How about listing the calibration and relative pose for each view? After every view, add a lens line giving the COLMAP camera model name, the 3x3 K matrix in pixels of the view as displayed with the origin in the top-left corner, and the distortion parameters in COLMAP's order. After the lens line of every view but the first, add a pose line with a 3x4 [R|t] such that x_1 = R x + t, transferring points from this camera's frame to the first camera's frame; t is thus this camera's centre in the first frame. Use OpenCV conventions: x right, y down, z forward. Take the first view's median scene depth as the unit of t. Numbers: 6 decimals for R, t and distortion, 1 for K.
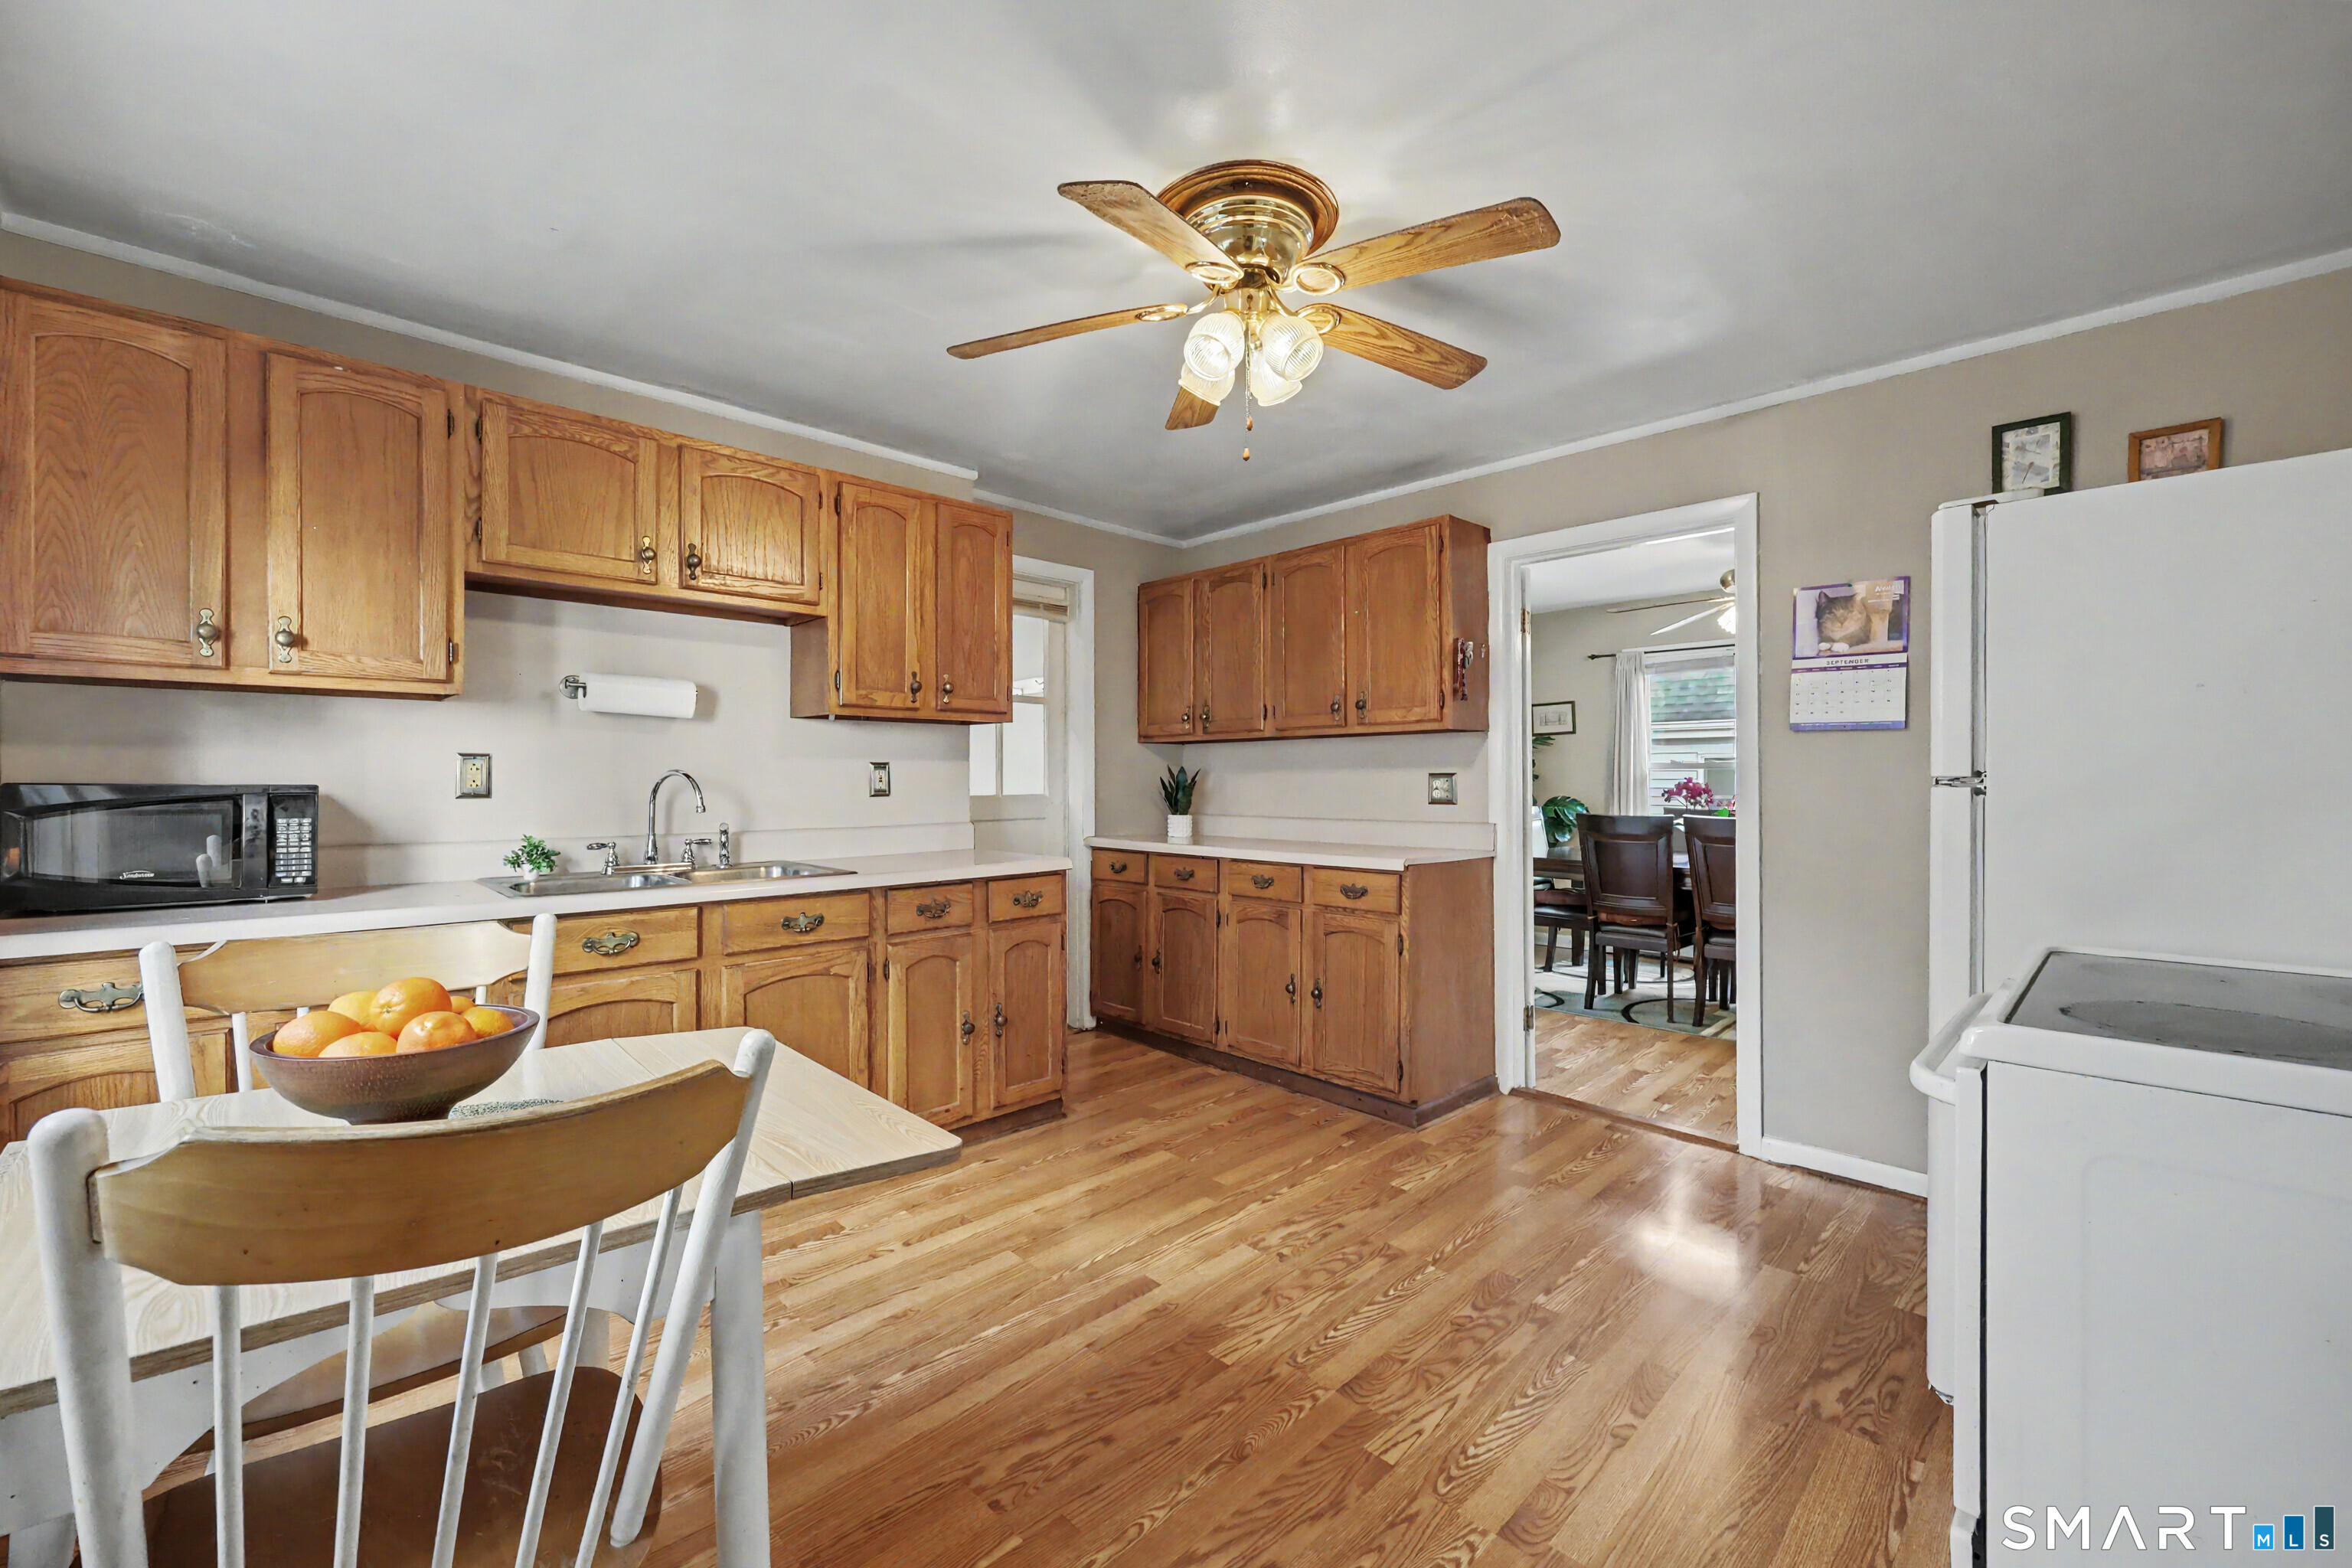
lens RADIAL K [[959.8, 0, 1183.2], [0, 959.8, 784.0], [0, 0, 1]] dist [-0.000157, 0.000041]
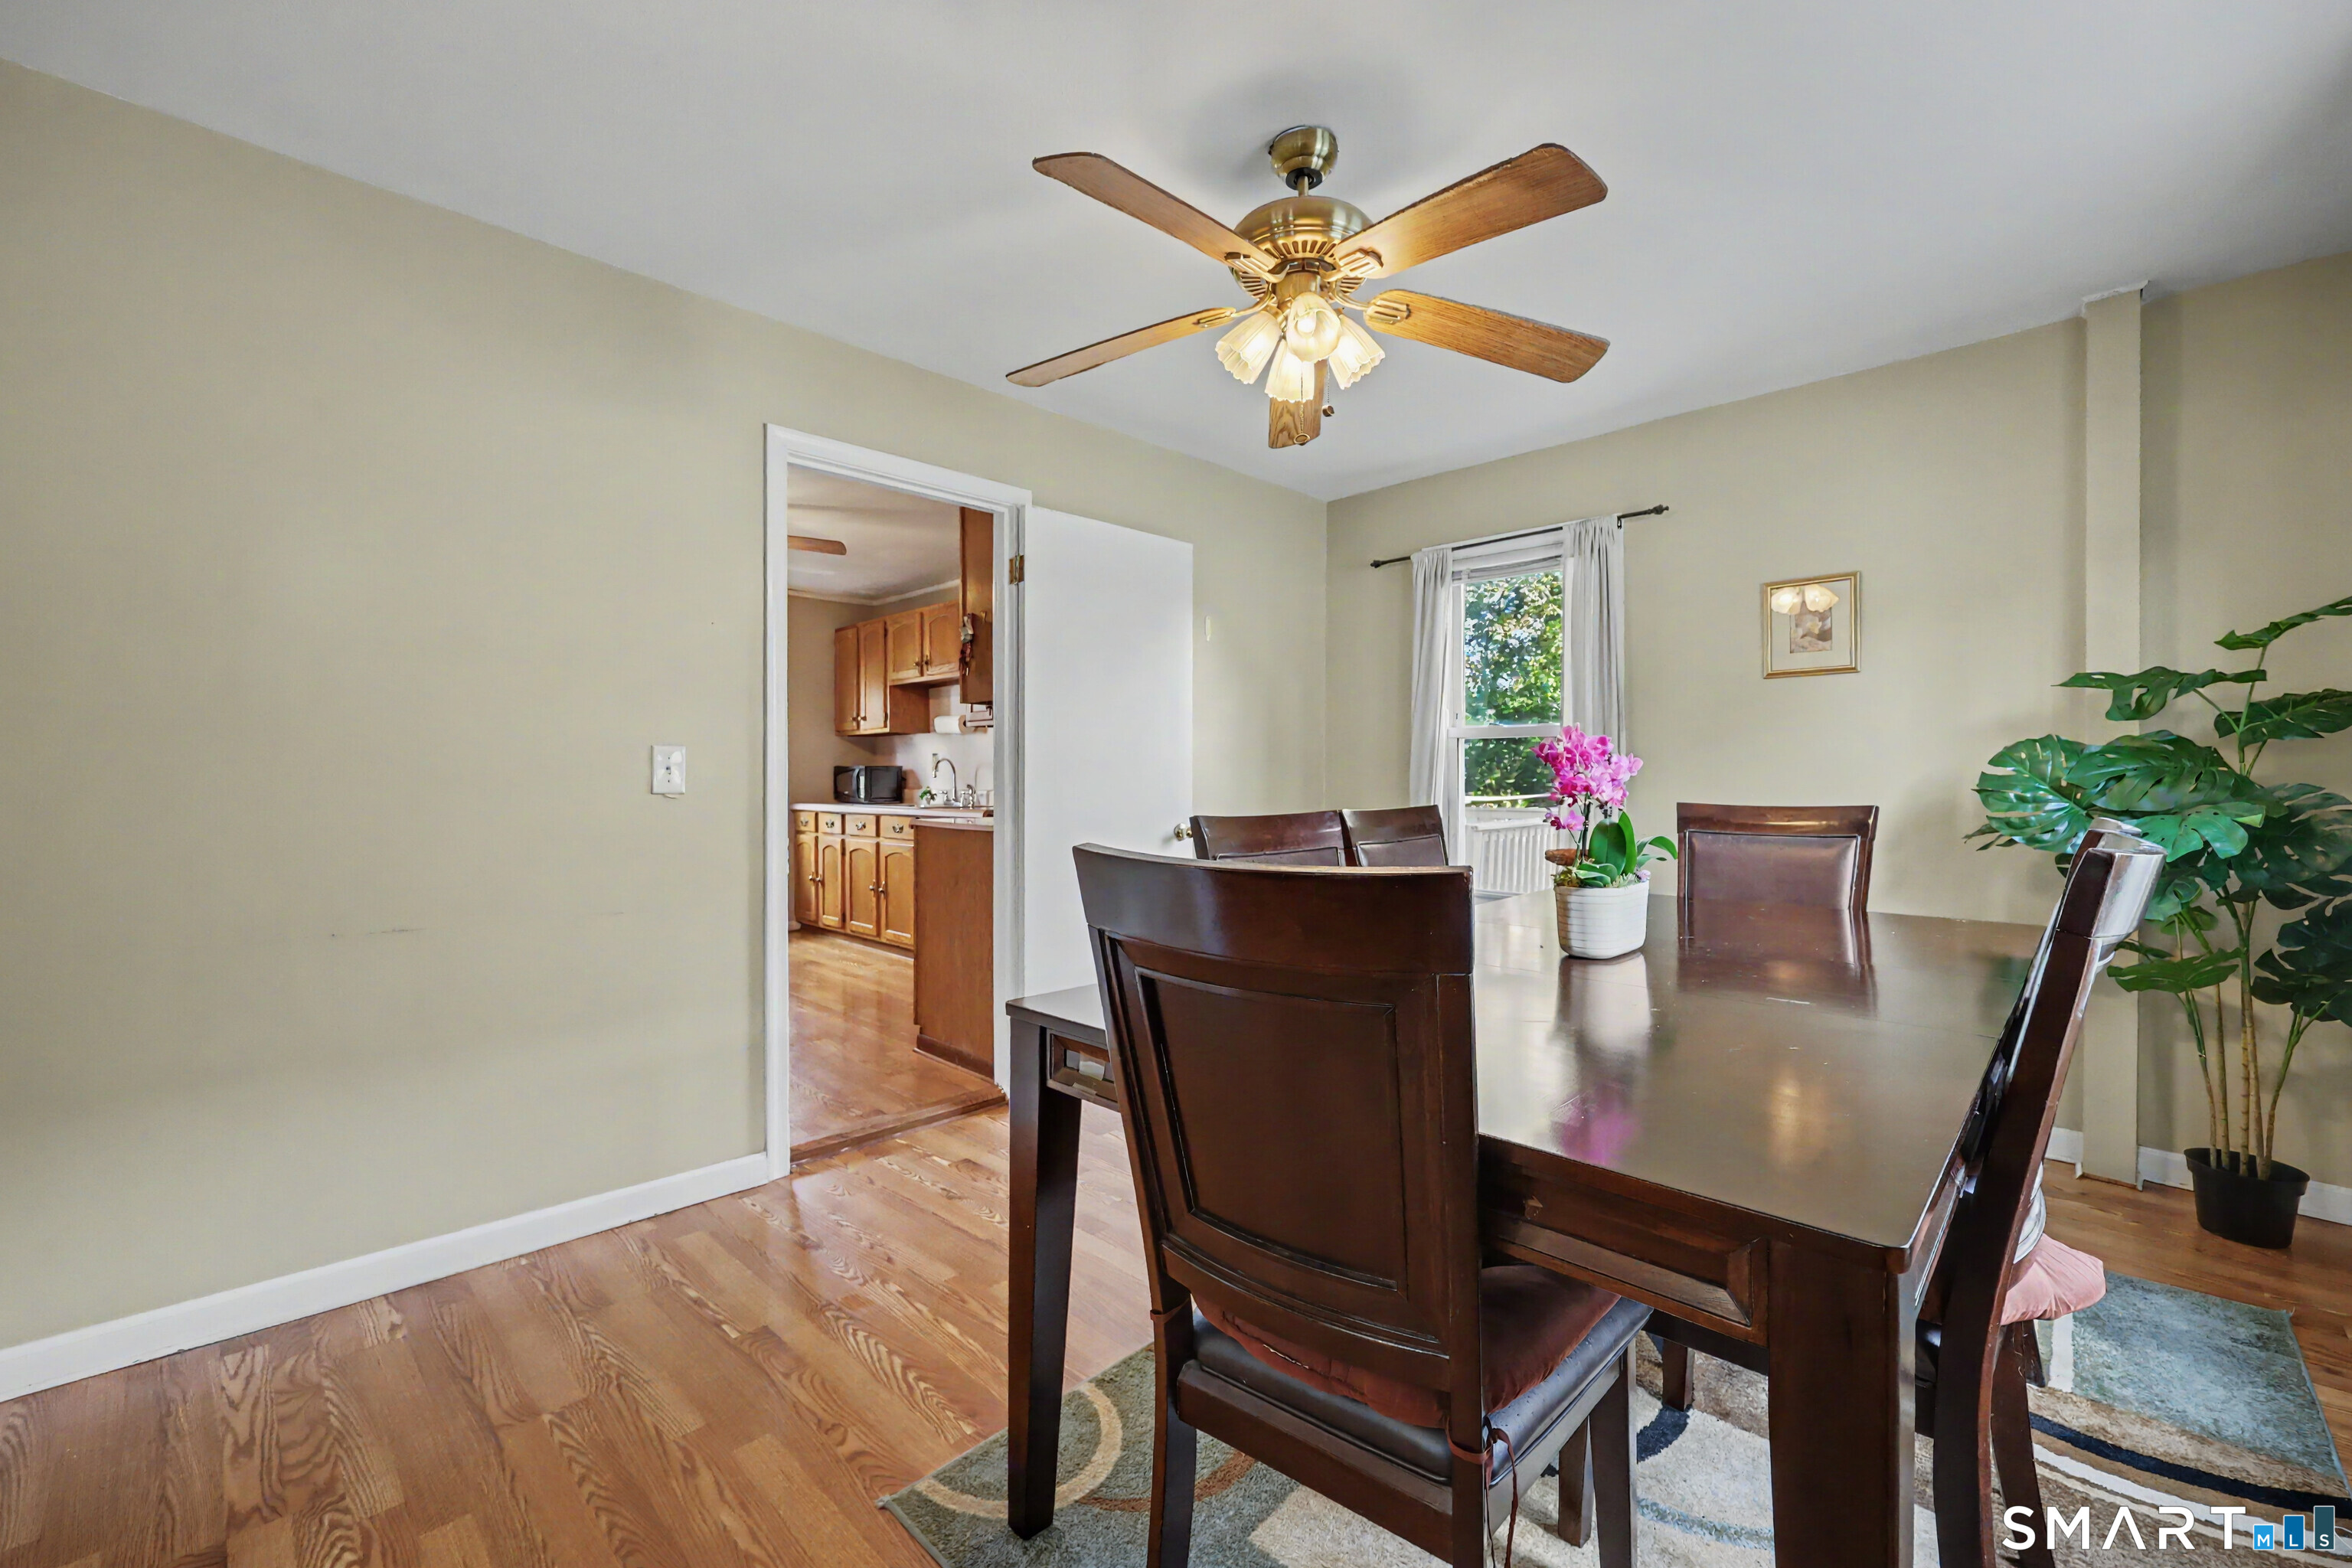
lens RADIAL K [[962.3, 0, 1178.2], [0, 962.3, 782.7], [0, 0, 1]] dist [-0.001117, -0.000159]
pose [[0.010732, 0.002118, -0.999940, 1.507522], [-0.007317, 0.999971, 0.002040, 0.029235], [0.999916, 0.007294, 0.010747, 1.382734]]
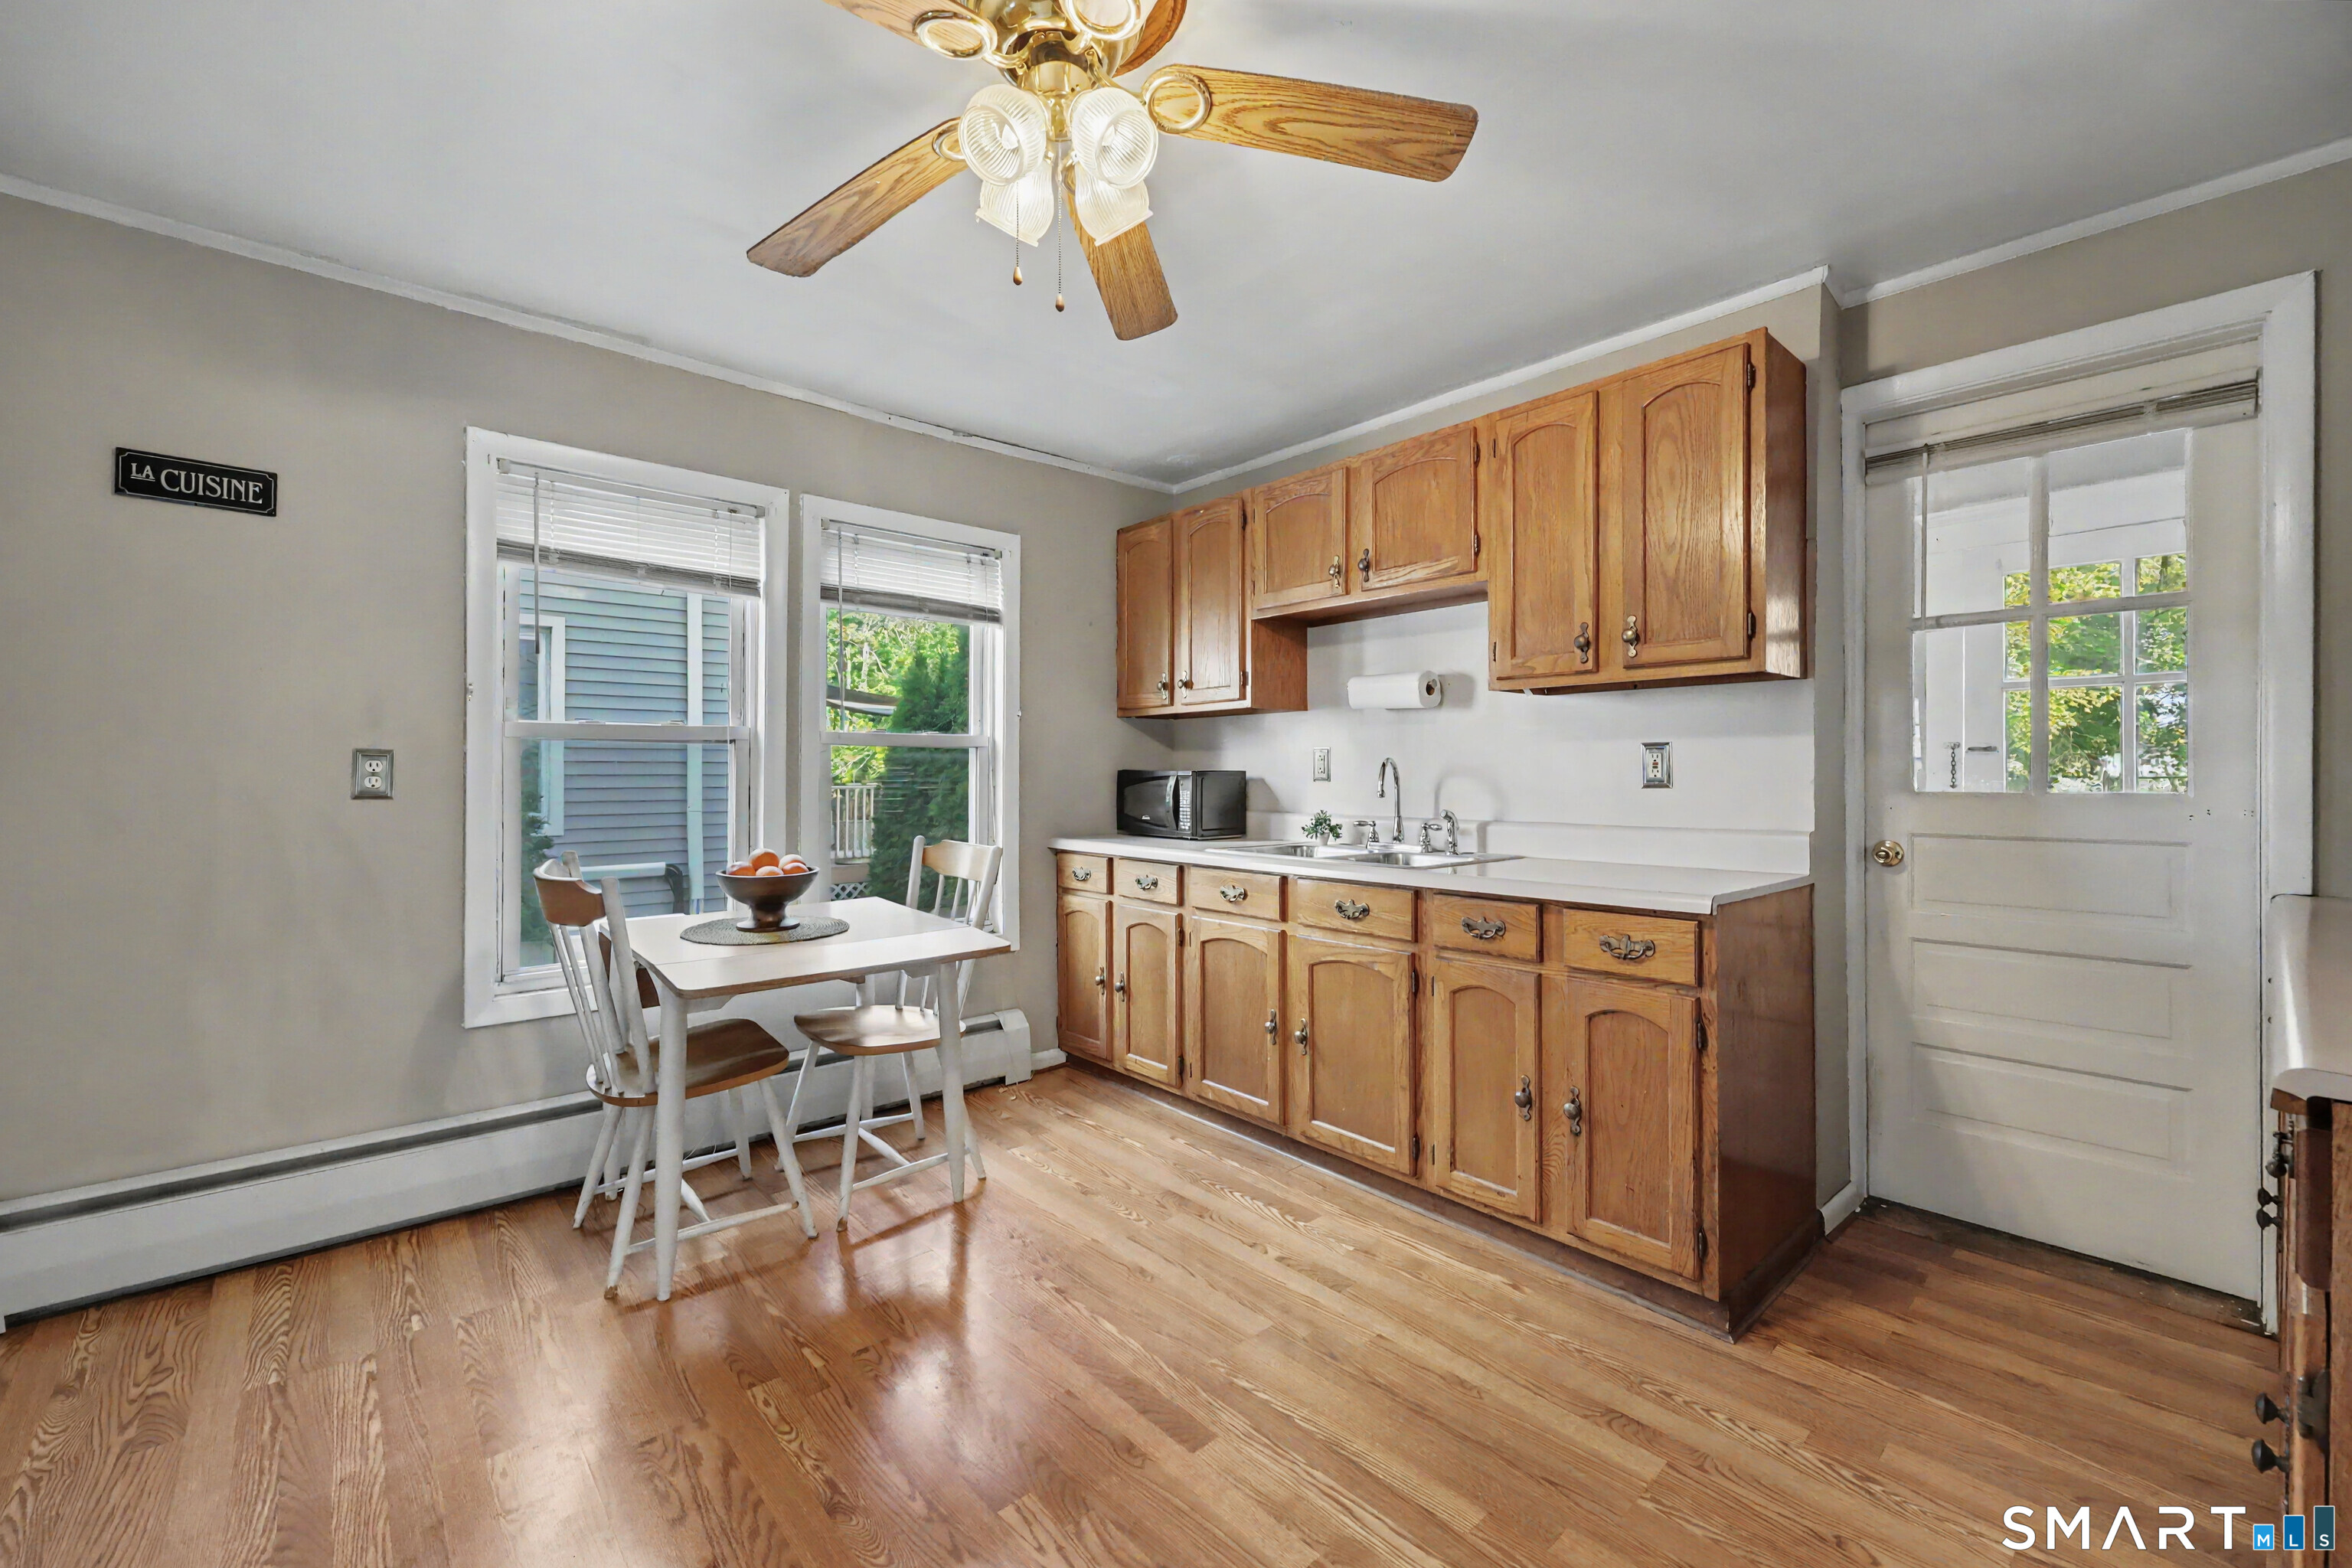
lens RADIAL K [[958.6, 0, 1179.0], [0, 958.6, 777.2], [0, 0, 1]] dist [0.002352, 0.000036]
pose [[-0.057052, 0.002590, -0.998368, 0.519436], [-0.005647, 0.999980, 0.002917, 0.005268], [0.998355, 0.005804, -0.057036, 0.759186]]
